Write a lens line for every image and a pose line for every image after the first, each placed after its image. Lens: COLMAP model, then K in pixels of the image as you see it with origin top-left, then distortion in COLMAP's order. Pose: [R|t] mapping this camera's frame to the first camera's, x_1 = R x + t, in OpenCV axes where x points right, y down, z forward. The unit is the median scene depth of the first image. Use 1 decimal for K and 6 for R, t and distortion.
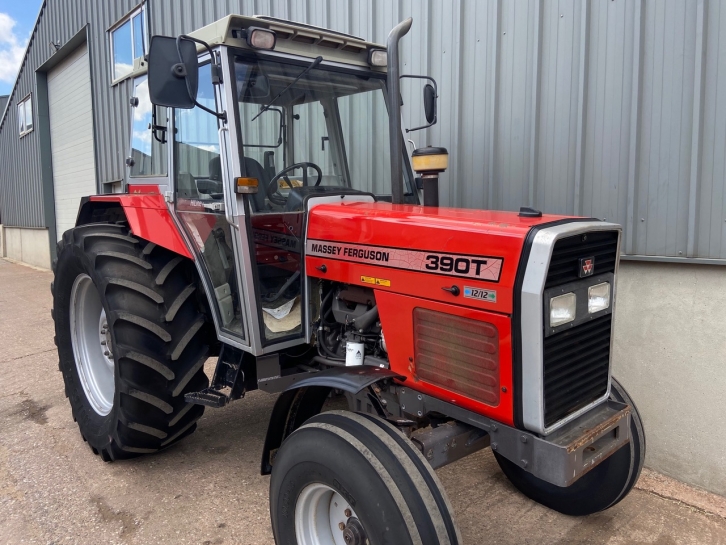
lens RADIAL K [[547.2, 0, 361.8], [0, 547.2, 273.1], [0, 0, 1]] dist [0.110744, -0.137958]
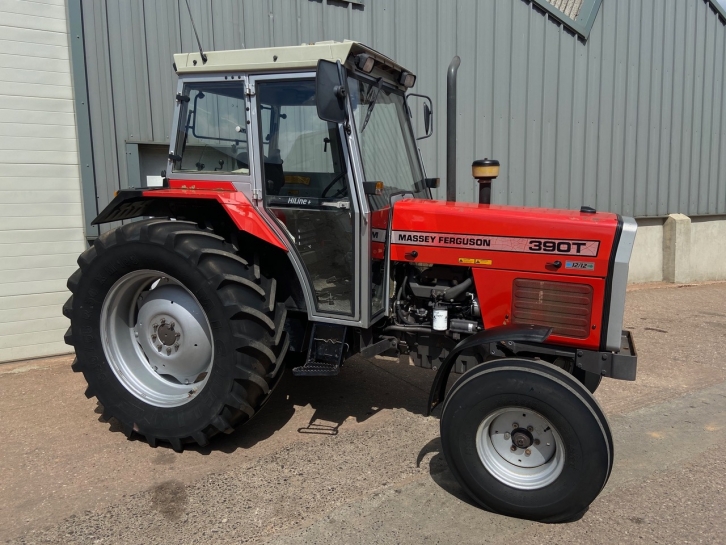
lens RADIAL K [[547.2, 0, 367.8], [0, 547.2, 273.5], [0, 0, 1]] dist [0.110744, -0.137958]
pose [[0.899076, -0.054002, 0.434449, -0.813802], [0.041108, 0.998392, 0.039029, -0.019250], [-0.435858, -0.017231, 0.899850, -0.092704]]
